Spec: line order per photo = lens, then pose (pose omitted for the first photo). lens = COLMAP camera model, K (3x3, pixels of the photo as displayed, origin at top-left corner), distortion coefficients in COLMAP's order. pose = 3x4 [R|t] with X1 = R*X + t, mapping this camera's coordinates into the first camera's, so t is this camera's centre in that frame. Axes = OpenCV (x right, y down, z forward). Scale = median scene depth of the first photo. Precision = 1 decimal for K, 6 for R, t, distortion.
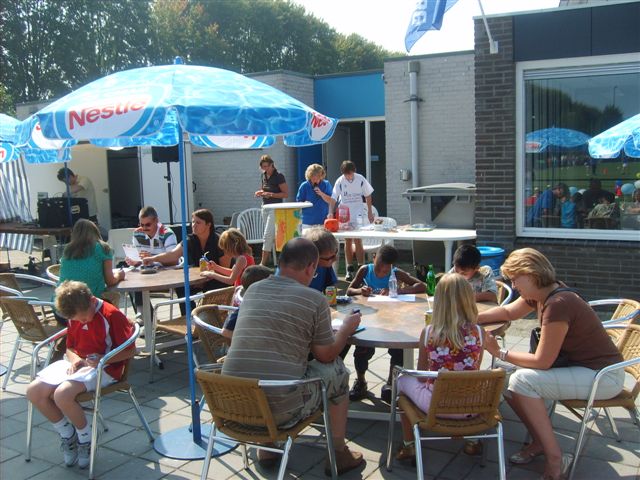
lens RADIAL K [[686.8, 0, 320.0], [0, 686.8, 240.0], [0, 0, 1]] dist [-0.132113, 0.139804]
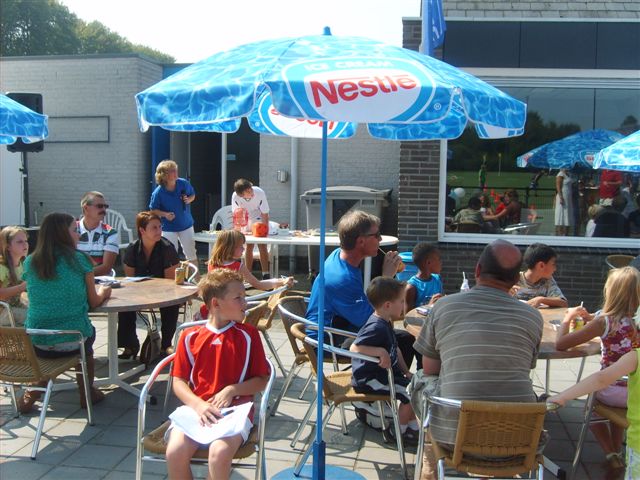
lens RADIAL K [[709.8, 0, 320.0], [0, 709.8, 240.0], [0, 0, 1]] dist [-0.126136, 0.167030]
pose [[0.928235, -0.000095, 0.371995, -0.229554], [0.002086, 0.999986, -0.004952, -0.002424], [-0.371989, 0.005372, 0.928221, 0.088169]]
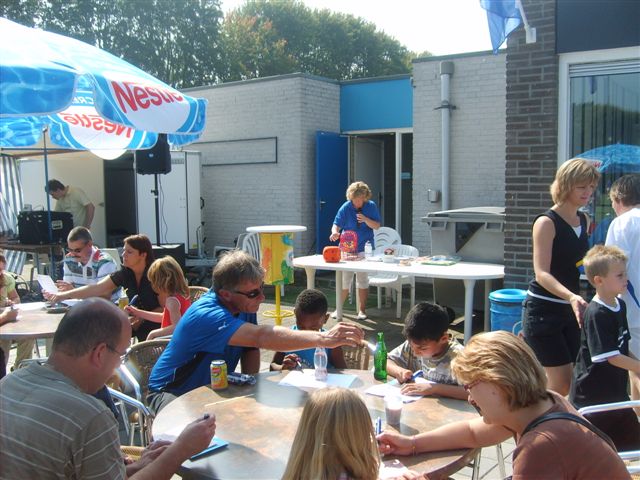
lens RADIAL K [[686.8, 0, 320.0], [0, 686.8, 240.0], [0, 0, 1]] dist [-0.132113, 0.139804]
pose [[0.994230, 0.031070, -0.102674, 0.087511], [-0.033786, 0.999121, -0.024817, -0.017426], [0.101813, 0.028142, 0.994405, 0.176538]]
